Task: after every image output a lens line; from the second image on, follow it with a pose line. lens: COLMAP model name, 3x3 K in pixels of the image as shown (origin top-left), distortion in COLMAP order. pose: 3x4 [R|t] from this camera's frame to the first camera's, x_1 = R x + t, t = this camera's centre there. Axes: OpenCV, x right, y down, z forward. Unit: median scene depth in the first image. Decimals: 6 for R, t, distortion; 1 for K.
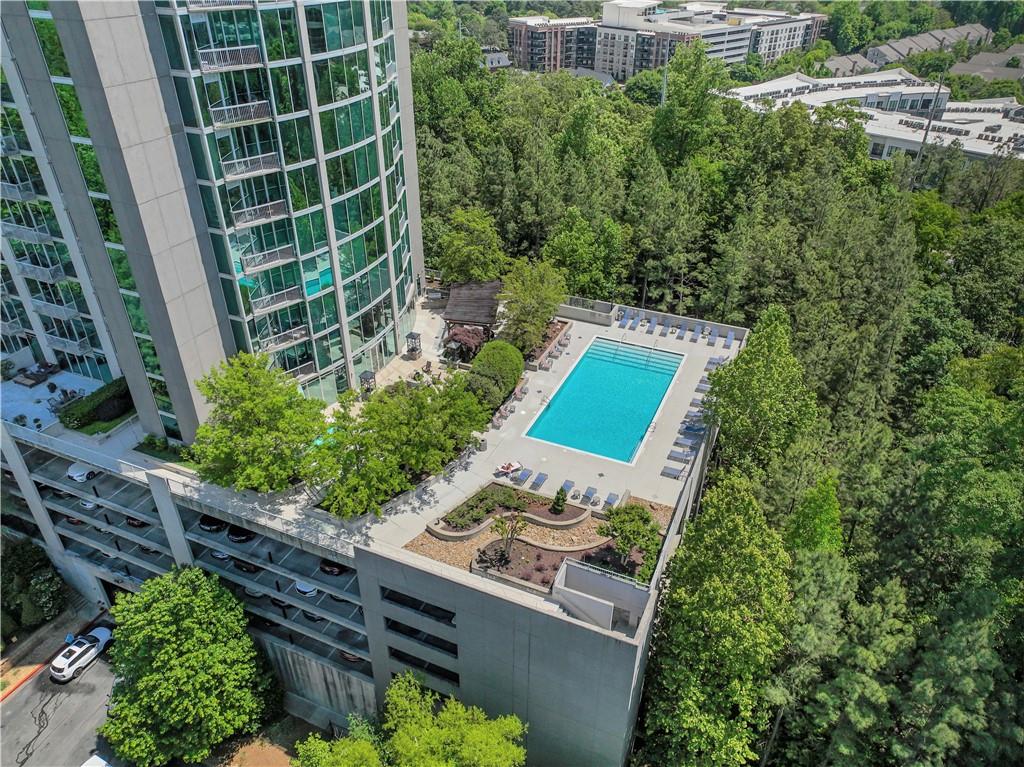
lens RADIAL K [[722.0, 0, 513.0], [0, 722.0, 383.5], [0, 0, 1]] dist [-0.005344, 0.023547]
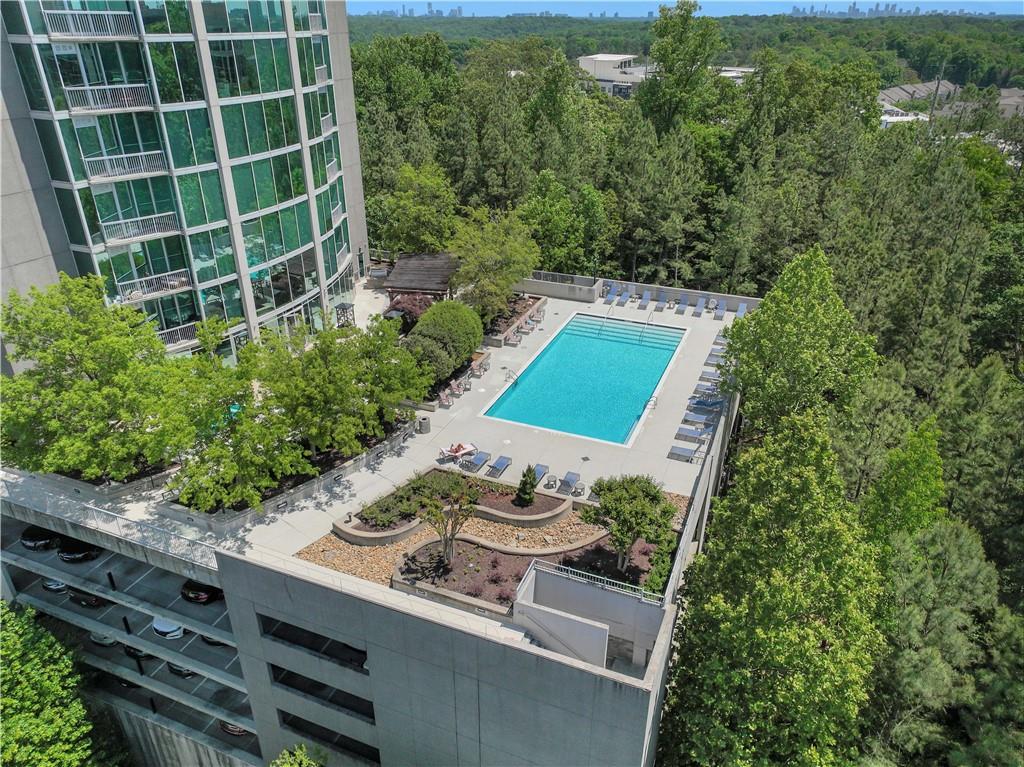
lens RADIAL K [[722.0, 0, 512.9], [0, 722.0, 383.6], [0, 0, 1]] dist [-0.005344, 0.023547]
pose [[0.999687, -0.013320, 0.021159, 0.035212], [0.015219, 0.995618, -0.092269, 0.118575], [-0.019838, 0.092562, 0.995509, 0.276542]]
